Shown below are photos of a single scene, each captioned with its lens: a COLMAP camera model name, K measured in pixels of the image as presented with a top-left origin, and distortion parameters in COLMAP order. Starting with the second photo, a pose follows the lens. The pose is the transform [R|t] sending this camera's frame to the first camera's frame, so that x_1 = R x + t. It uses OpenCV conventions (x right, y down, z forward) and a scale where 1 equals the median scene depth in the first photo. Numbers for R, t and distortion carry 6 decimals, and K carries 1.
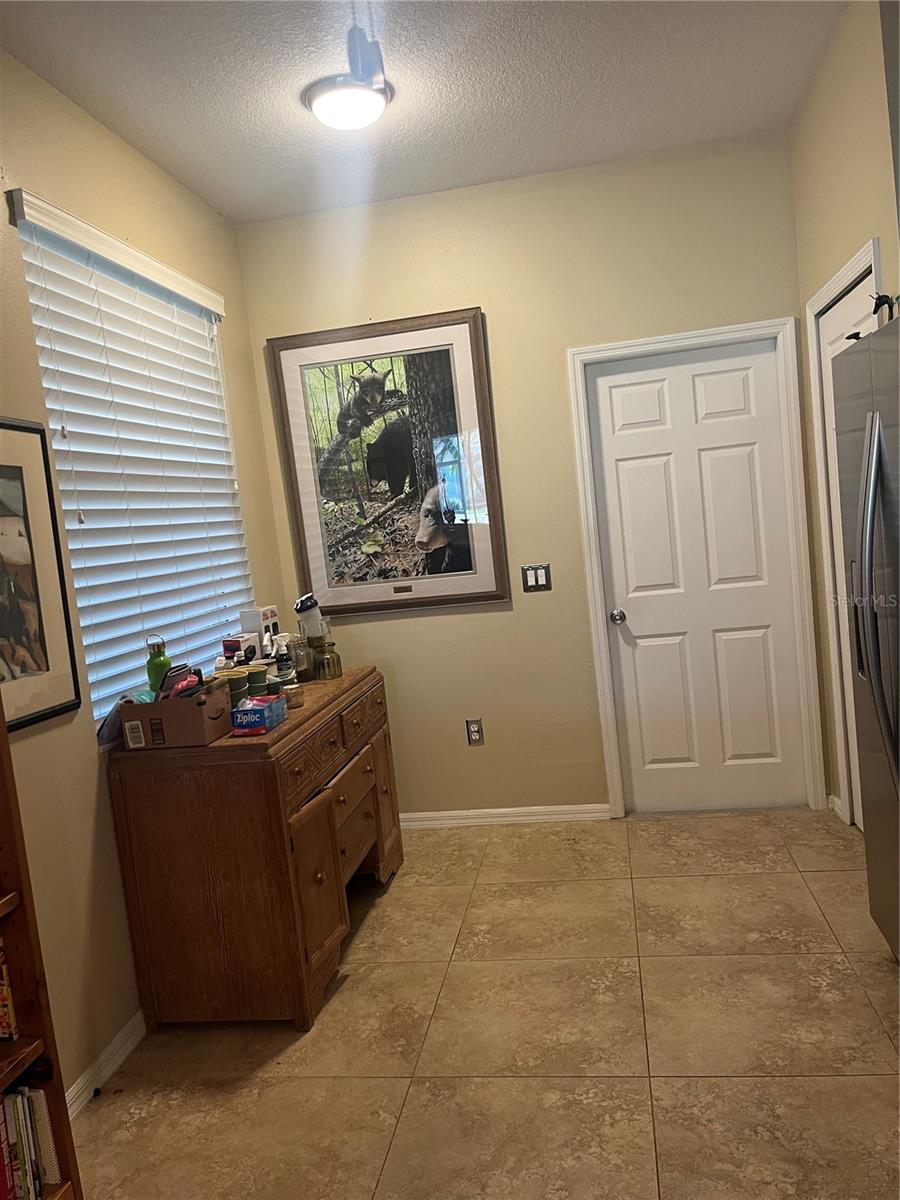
lens RADIAL K [[904.9, 0, 441.6], [0, 904.9, 596.6], [0, 0, 1]] dist [0.027822, -0.066270]
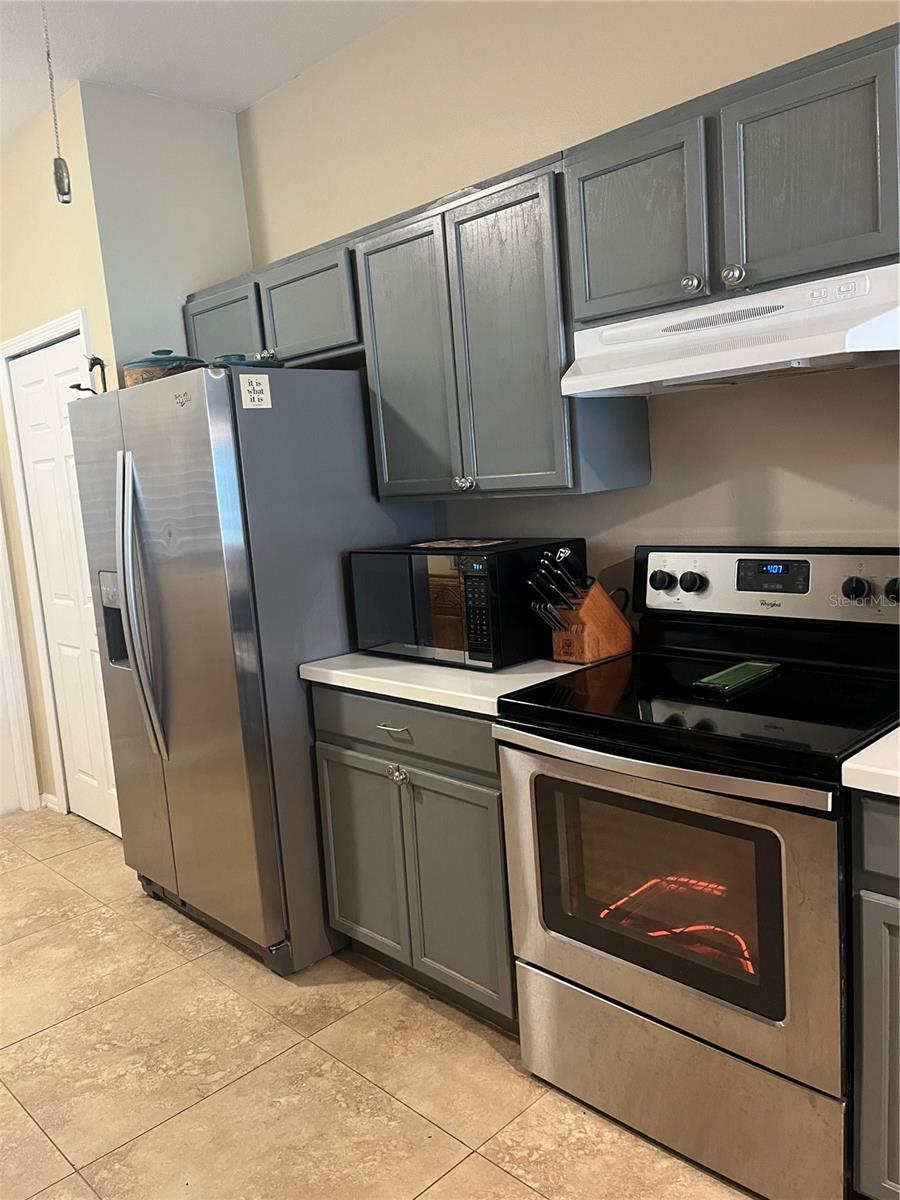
lens RADIAL K [[904.9, 0, 449.0], [0, 904.9, 593.2], [0, 0, 1]] dist [0.027822, -0.066270]
pose [[0.575551, -0.035301, 0.817003, -0.276544], [0.076472, 0.997013, -0.010793, 0.039217], [-0.814182, 0.068690, 0.576532, -0.081311]]
